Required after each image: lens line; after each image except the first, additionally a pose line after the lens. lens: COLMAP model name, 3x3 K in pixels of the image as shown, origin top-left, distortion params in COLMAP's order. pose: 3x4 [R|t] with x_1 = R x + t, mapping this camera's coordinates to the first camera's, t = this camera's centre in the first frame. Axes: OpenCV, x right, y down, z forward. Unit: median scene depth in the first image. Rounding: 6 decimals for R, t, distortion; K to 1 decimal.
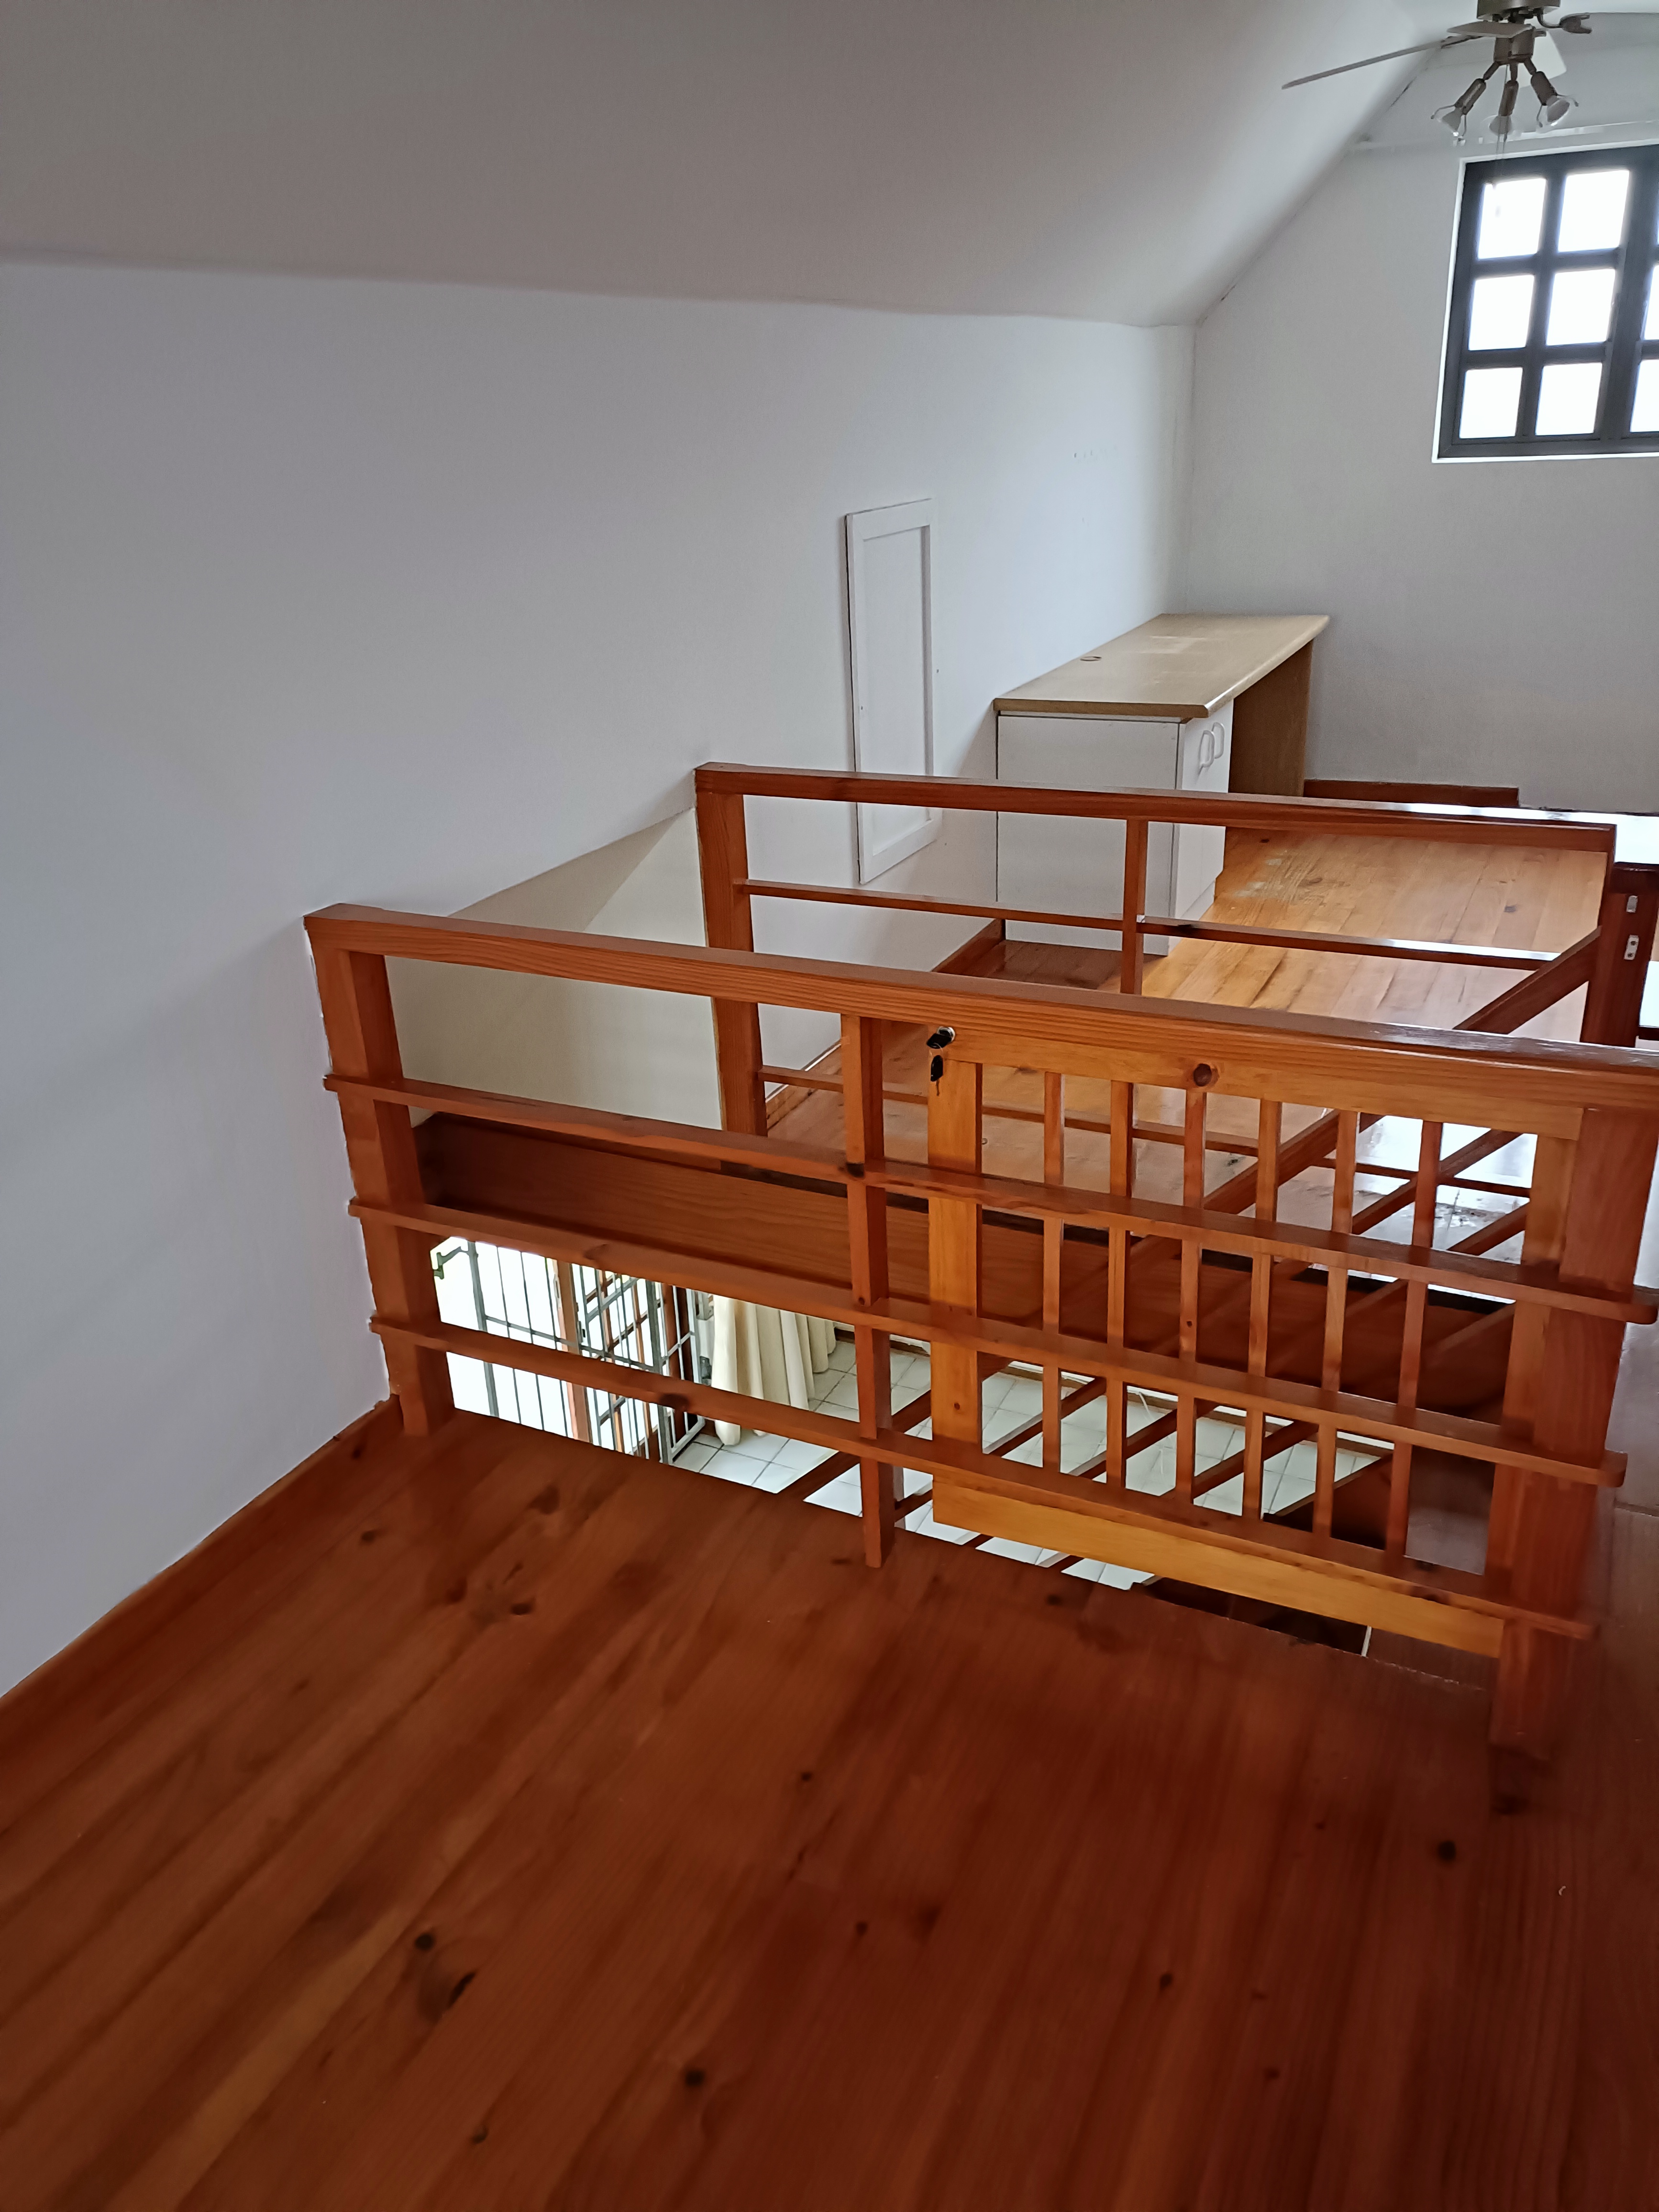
lens RADIAL K [[1638.5, 0, 829.5], [0, 1638.5, 1106.0], [0, 0, 1]] dist [0.061101, -0.049584]
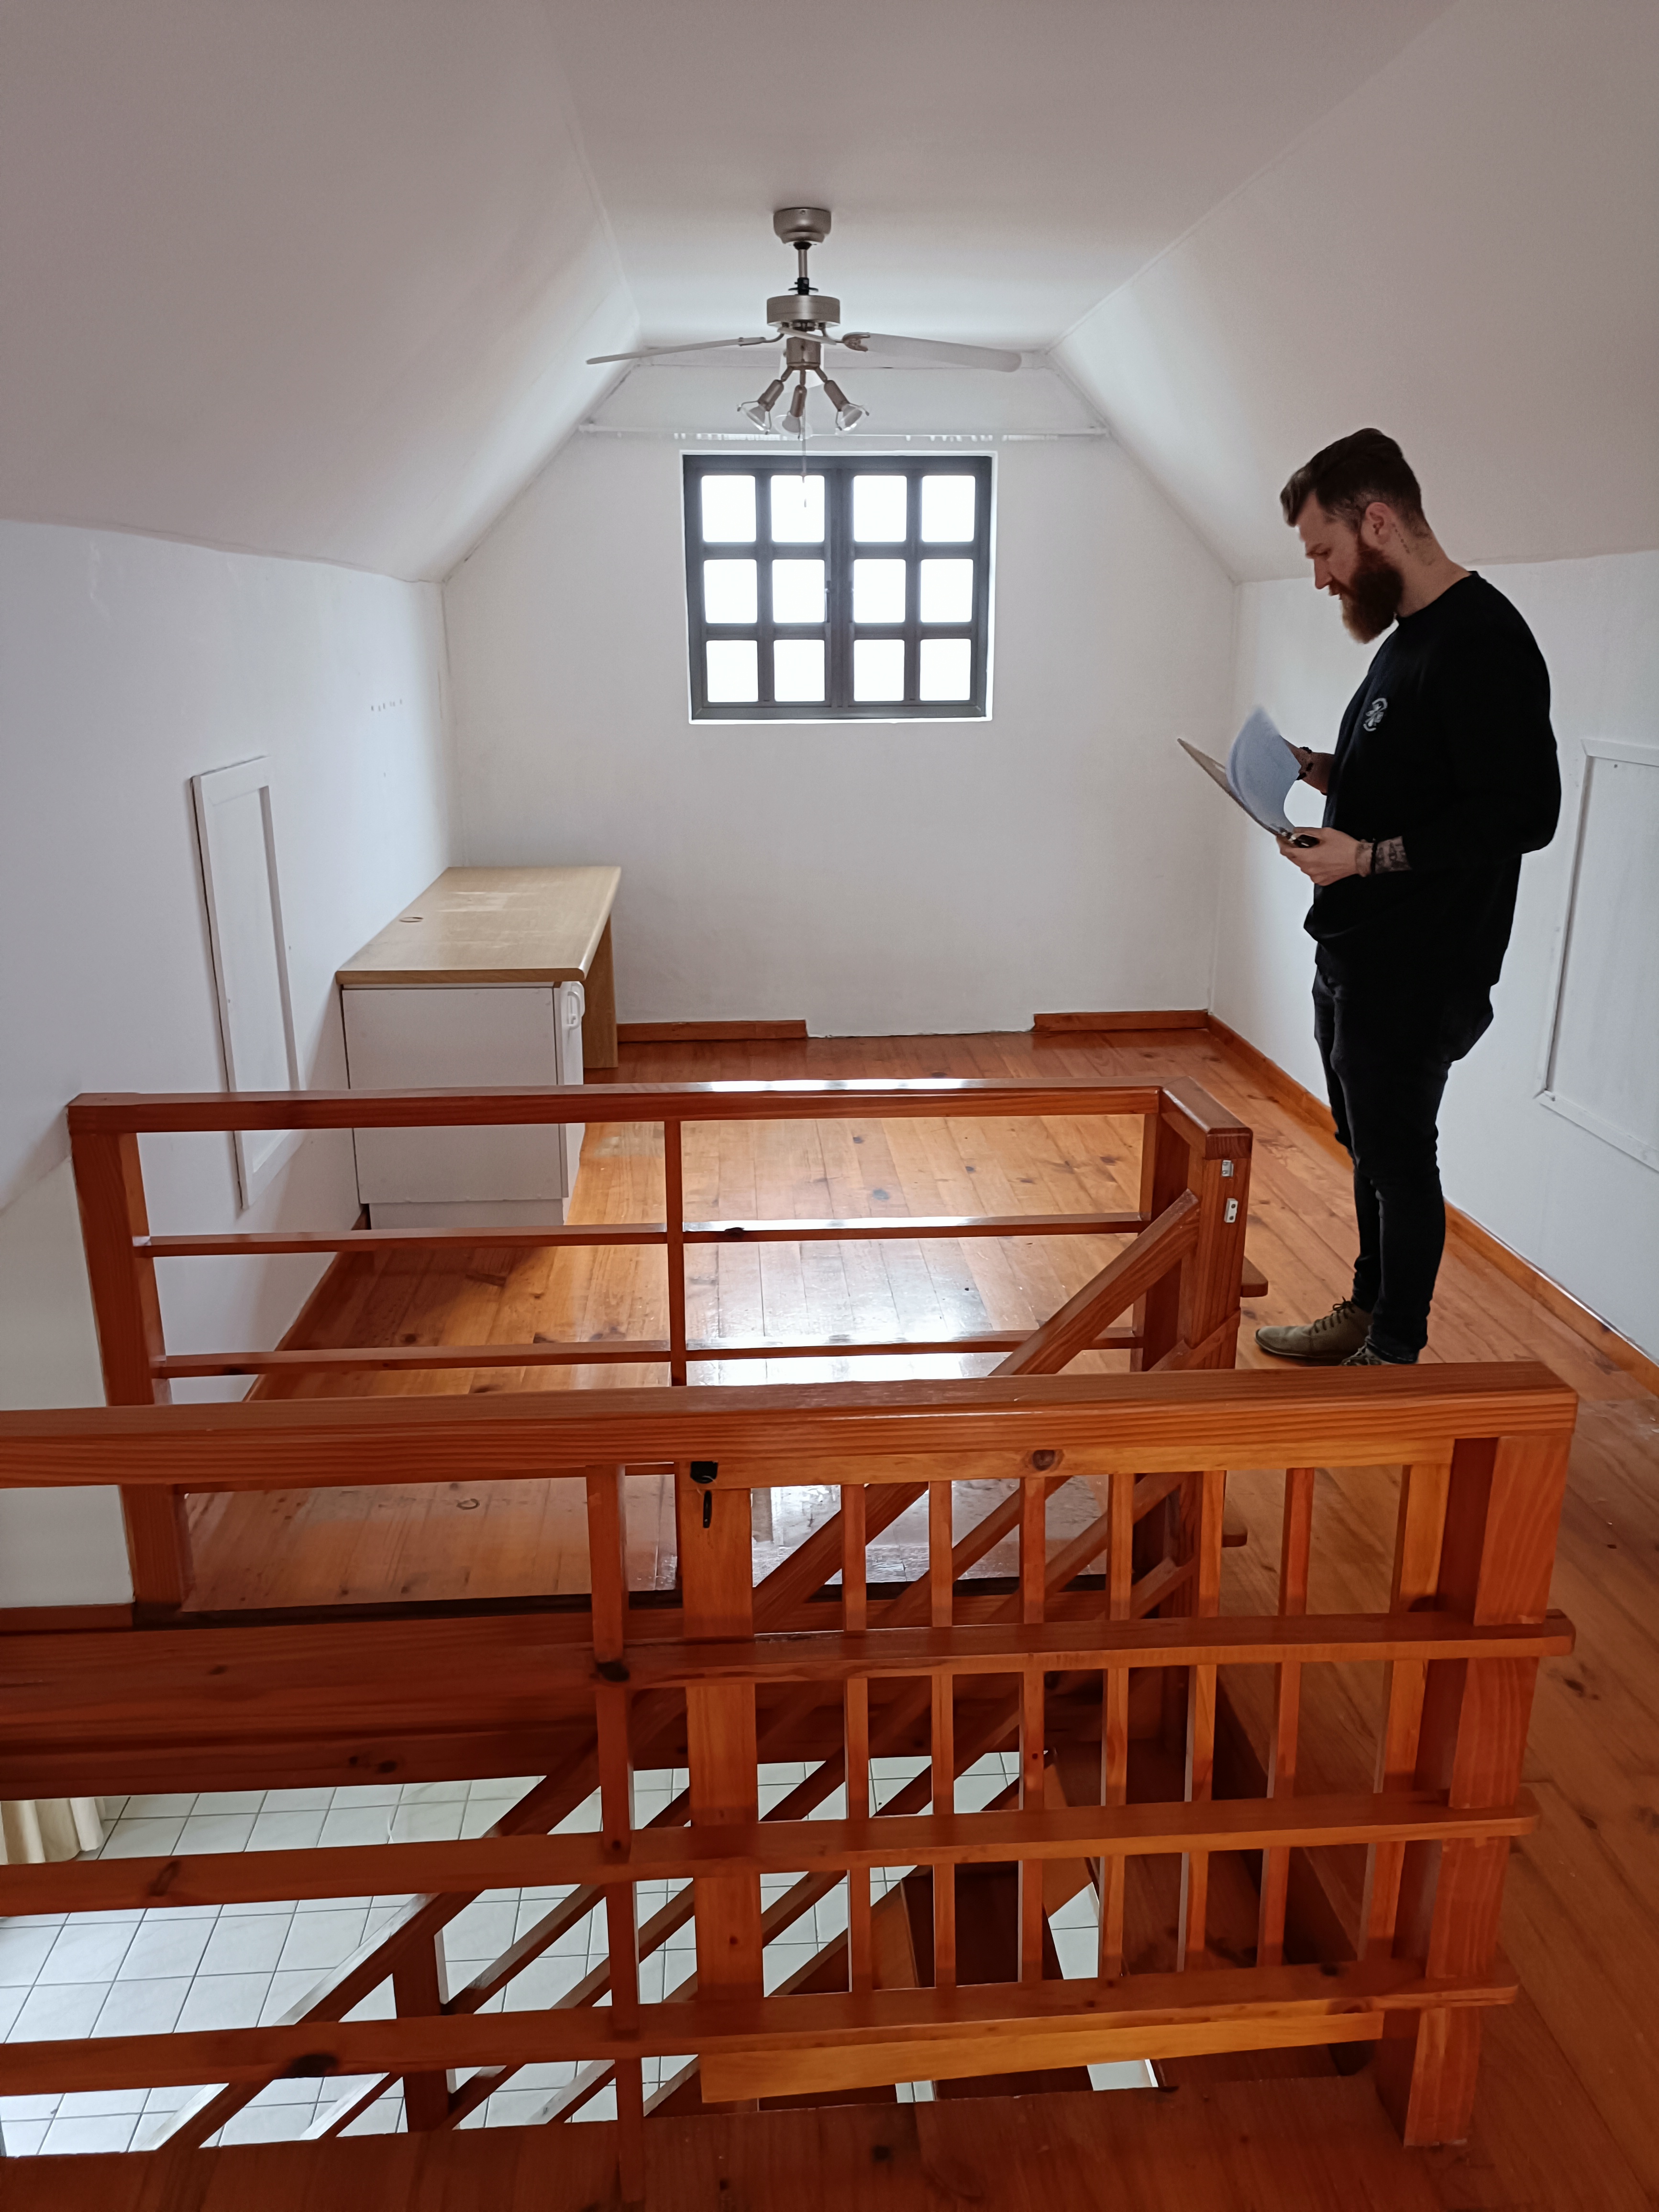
lens RADIAL K [[1609.1, 0, 829.5], [0, 1609.1, 1106.0], [0, 0, 1]] dist [0.056664, -0.033105]
pose [[0.863740, -0.104036, 0.493083, -0.135627], [0.166195, 0.982524, -0.083824, -0.078025], [-0.475745, 0.154350, 0.865935, 0.174558]]
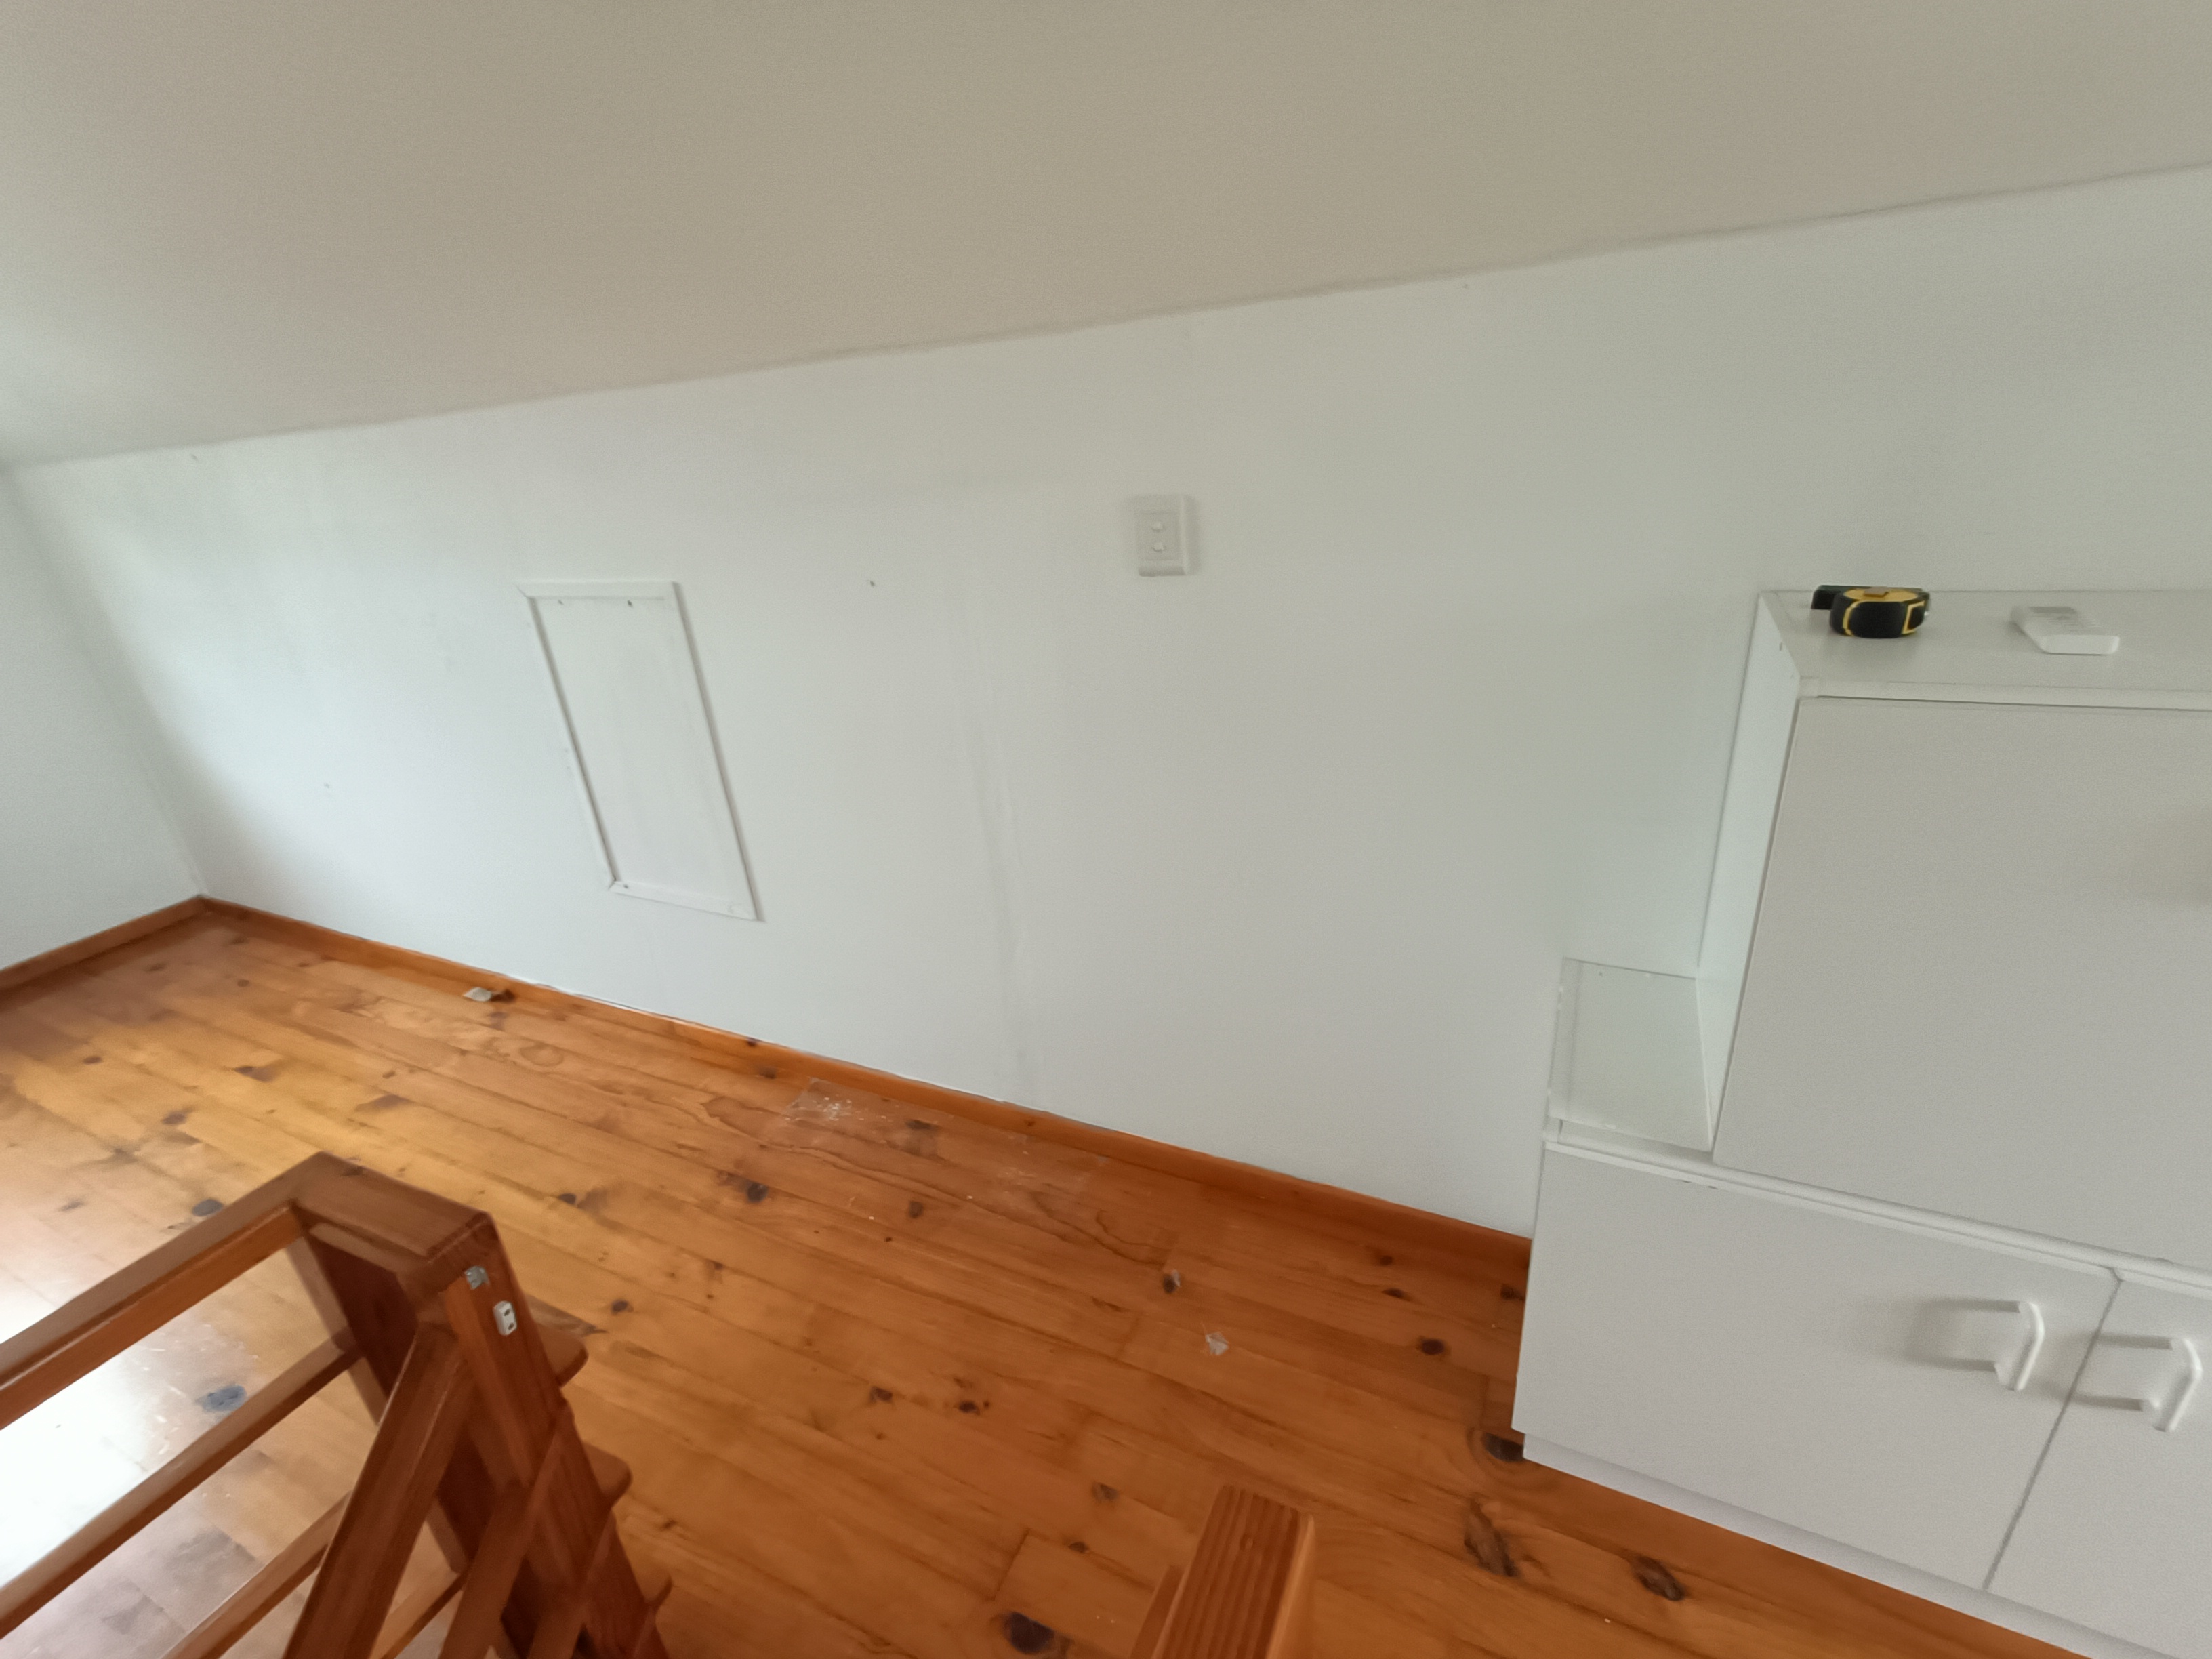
lens RADIAL K [[995.4, 0, 1106.0], [0, 995.4, 829.5], [0, 0, 1]] dist [0.002801, -0.007419]
pose [[-0.003521, -0.343597, 0.939111, 0.094750], [0.463377, 0.831646, 0.306016, -0.188387], [-0.886154, 0.436240, 0.156287, 0.403230]]
